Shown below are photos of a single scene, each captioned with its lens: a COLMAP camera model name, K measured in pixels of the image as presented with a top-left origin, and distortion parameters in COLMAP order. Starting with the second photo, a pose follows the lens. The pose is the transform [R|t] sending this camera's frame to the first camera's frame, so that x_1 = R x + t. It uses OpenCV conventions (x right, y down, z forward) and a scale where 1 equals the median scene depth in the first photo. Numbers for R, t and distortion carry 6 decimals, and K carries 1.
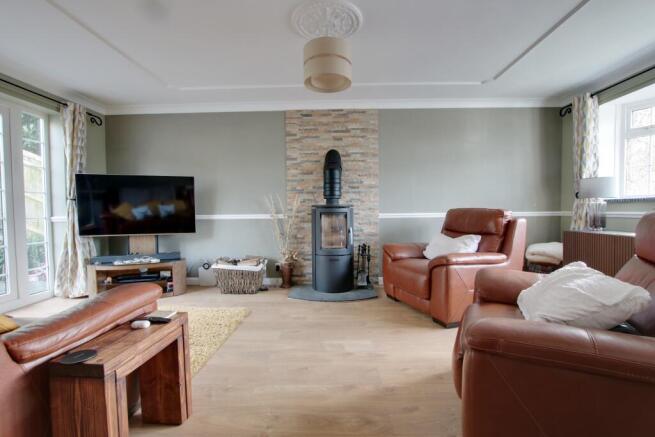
lens RADIAL K [[303.7, 0, 331.0], [0, 303.7, 222.1], [0, 0, 1]] dist [-0.028365, 0.000864]
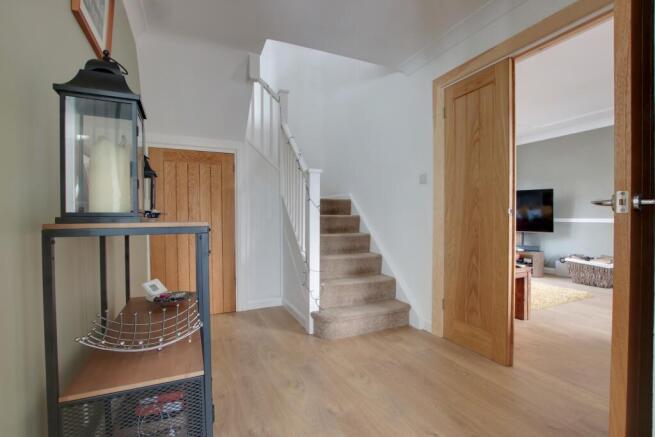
lens RADIAL K [[303.7, 0, 331.0], [0, 303.7, 222.1], [0, 0, 1]] dist [-0.028365, 0.000864]
pose [[0.441459, 0.023003, -0.896986, 0.276927], [-0.031553, 0.999451, 0.010102, 0.009059], [0.896726, 0.023843, 0.441943, -0.415888]]
